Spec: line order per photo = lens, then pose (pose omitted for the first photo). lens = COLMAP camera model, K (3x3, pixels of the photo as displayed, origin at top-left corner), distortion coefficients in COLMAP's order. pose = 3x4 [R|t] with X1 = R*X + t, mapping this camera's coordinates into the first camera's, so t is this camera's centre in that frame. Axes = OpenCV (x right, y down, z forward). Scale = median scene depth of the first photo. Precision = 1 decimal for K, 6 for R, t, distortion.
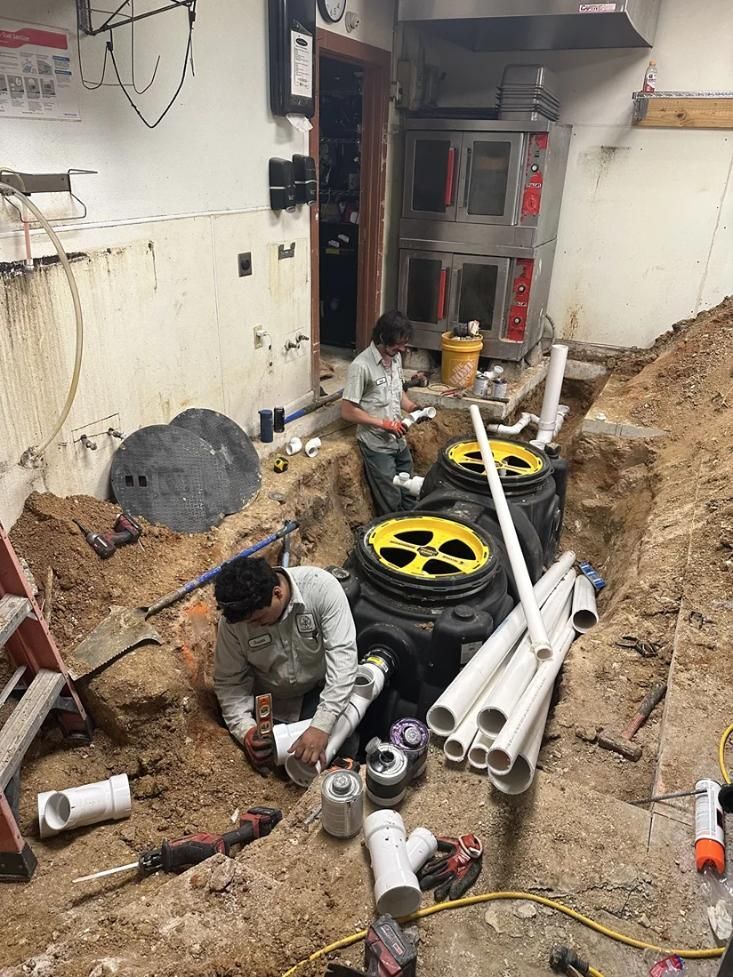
lens RADIAL K [[705.8, 0, 366.5], [0, 705.8, 488.5], [0, 0, 1]] dist [0.108601, -0.099276]
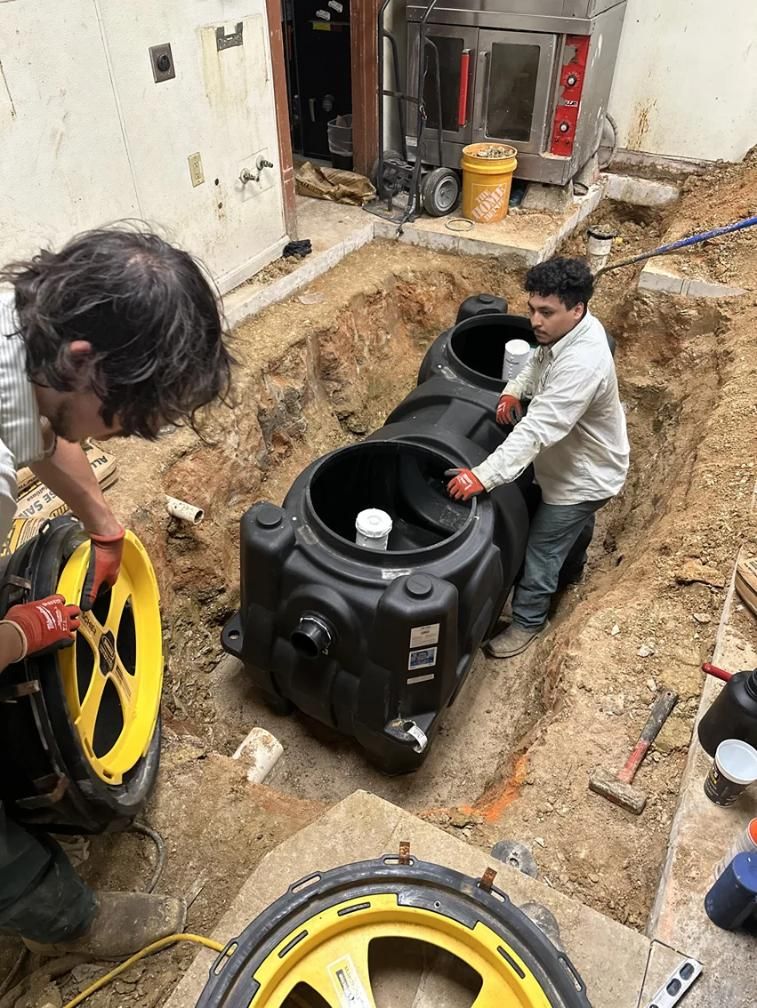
lens RADIAL K [[723.8, 0, 387.1], [0, 723.8, 507.1], [0, 0, 1]] dist [0.054278, -0.094781]
pose [[0.999052, 0.001705, -0.043497, 0.073543], [0.010382, 0.961069, 0.276114, -0.080931], [0.042274, -0.276304, 0.960140, 0.185560]]
